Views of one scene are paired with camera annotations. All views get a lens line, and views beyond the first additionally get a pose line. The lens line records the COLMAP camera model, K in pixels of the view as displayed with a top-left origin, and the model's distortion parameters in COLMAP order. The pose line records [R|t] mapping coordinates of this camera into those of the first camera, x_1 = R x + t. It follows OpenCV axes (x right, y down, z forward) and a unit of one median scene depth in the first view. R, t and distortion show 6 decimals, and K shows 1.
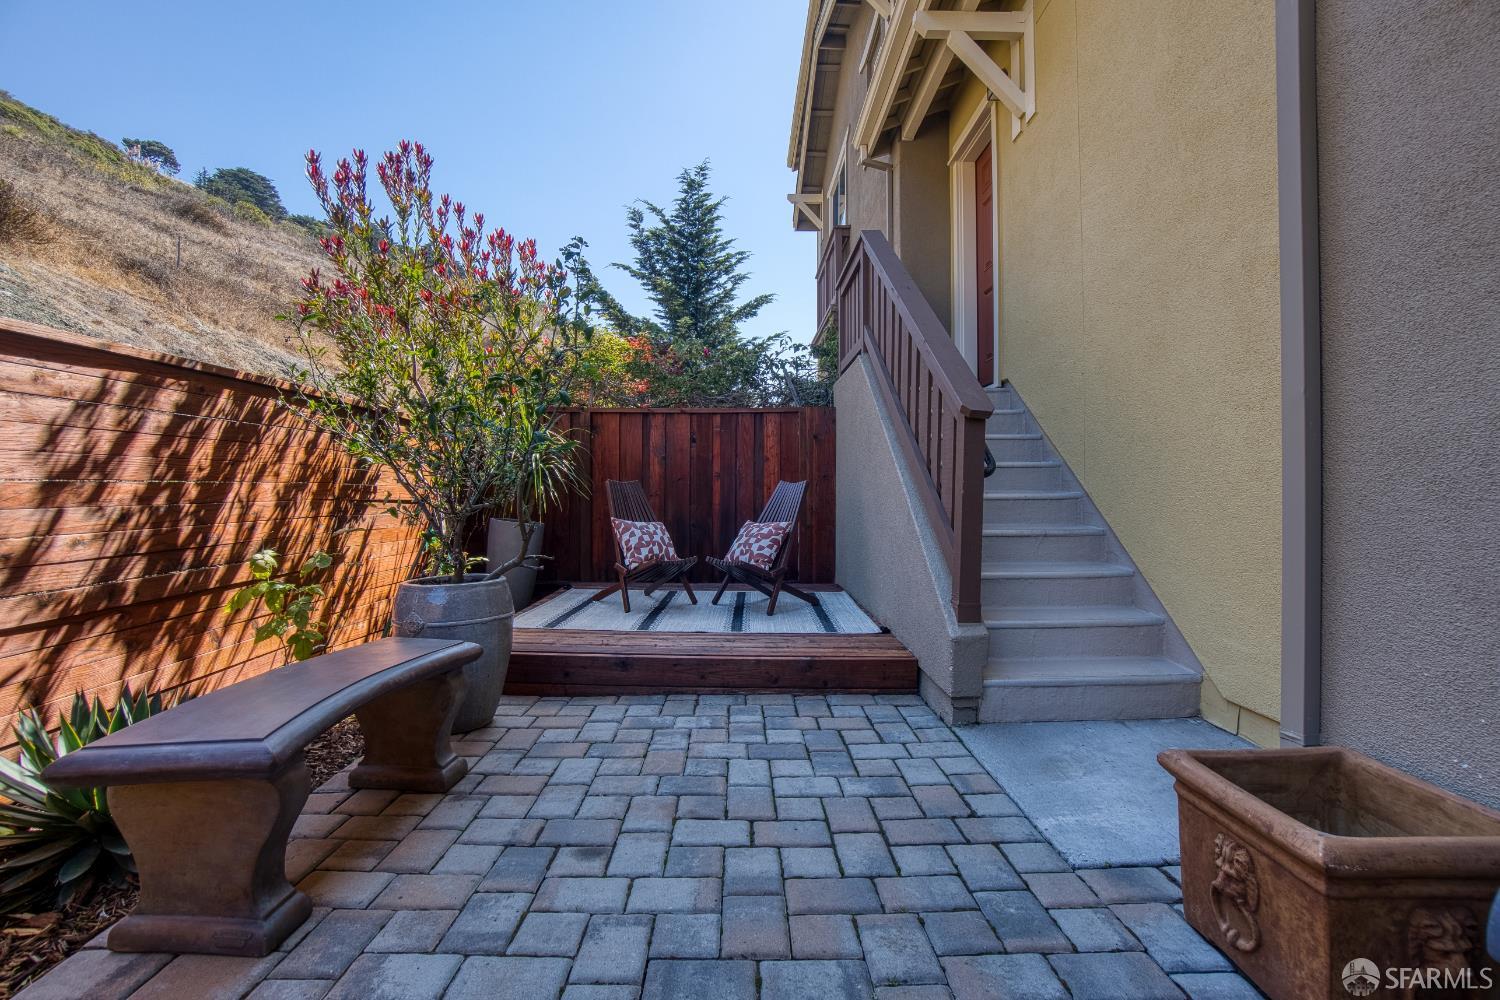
lens RADIAL K [[665.8, 0, 745.7], [0, 665.8, 489.2], [0, 0, 1]] dist [-0.057172, 0.019164]
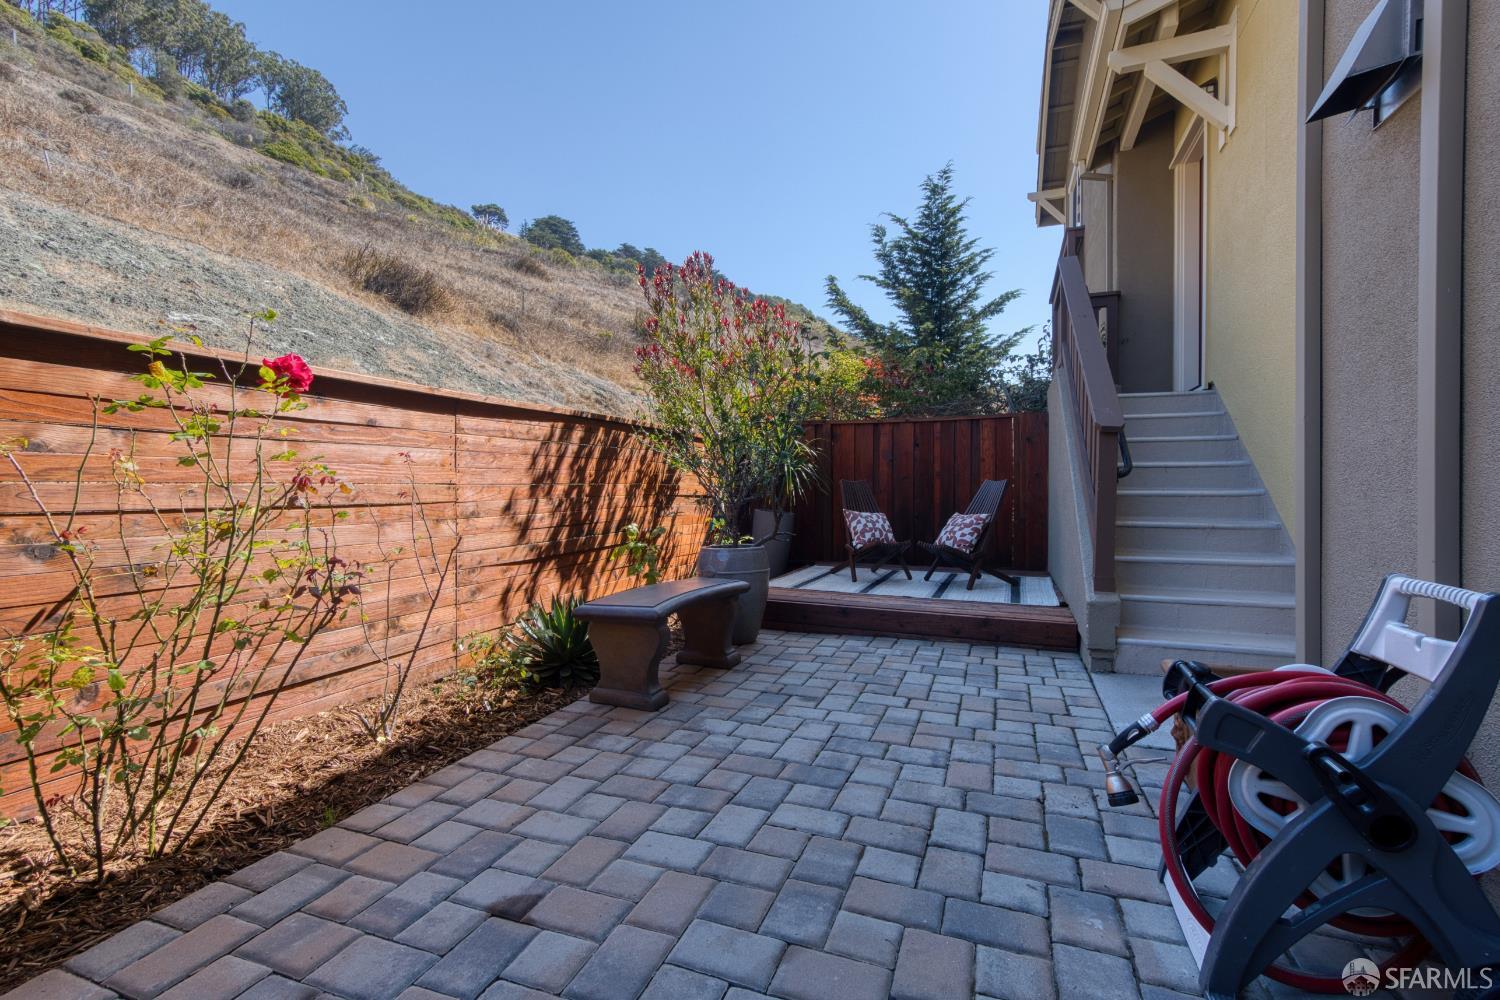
lens RADIAL K [[659.9, 0, 747.1], [0, 659.9, 489.2], [0, 0, 1]] dist [0.000945, 0.000709]
pose [[0.929163, -0.001131, -0.369668, 0.113551], [0.003014, 0.999985, 0.004517, -0.002589], [0.369657, -0.005311, 0.929153, -0.300279]]
